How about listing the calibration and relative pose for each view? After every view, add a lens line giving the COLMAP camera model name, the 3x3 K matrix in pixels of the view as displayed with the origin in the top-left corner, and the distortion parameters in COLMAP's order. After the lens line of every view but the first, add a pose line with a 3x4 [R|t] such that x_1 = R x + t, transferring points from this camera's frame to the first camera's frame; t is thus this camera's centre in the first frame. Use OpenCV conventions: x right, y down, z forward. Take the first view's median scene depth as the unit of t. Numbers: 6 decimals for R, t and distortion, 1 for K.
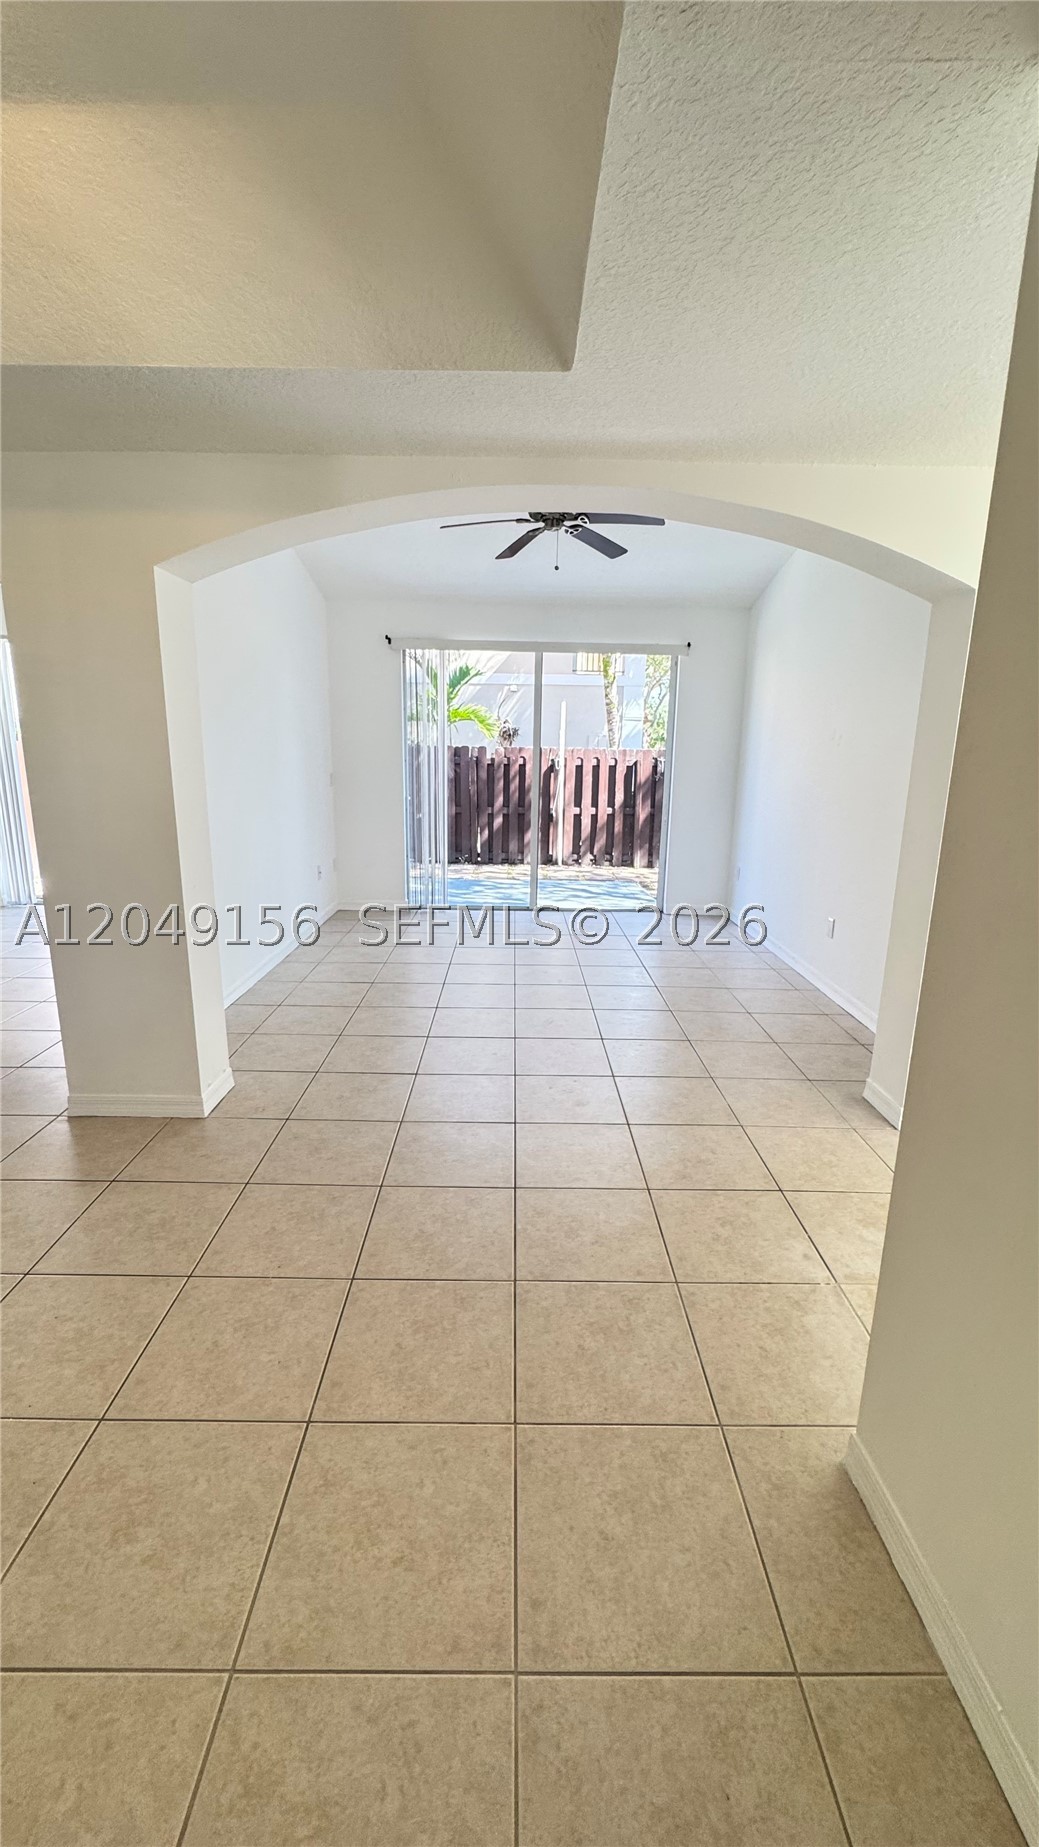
lens RADIAL K [[747.3, 0, 516.8], [0, 747.3, 930.6], [0, 0, 1]] dist [-0.000191, 0.000075]
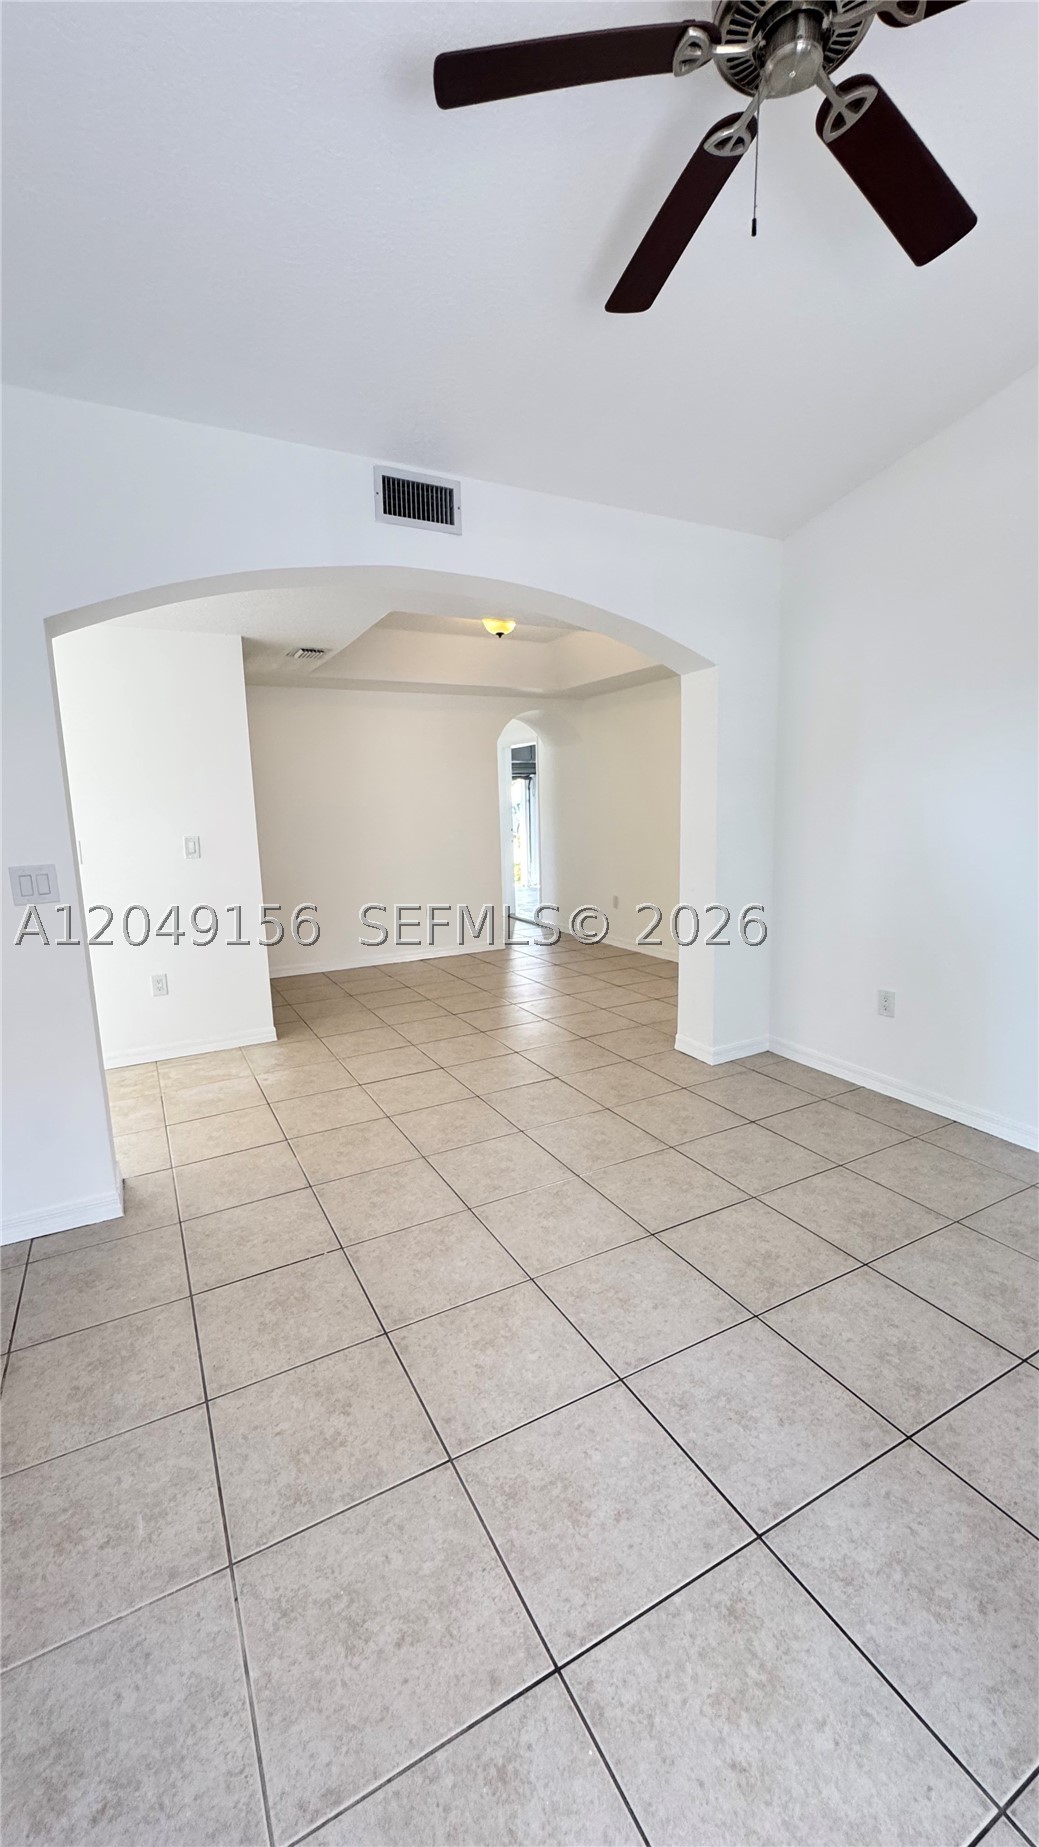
lens RADIAL K [[740.3, 0, 519.5], [0, 740.3, 923.5], [0, 0, 1]] dist [0.000292, 0.000012]
pose [[0.885816, -0.126187, 0.446549, -0.332036], [0.157669, 0.986910, -0.033883, -0.005332], [-0.436428, 0.100421, 0.894117, -0.003922]]
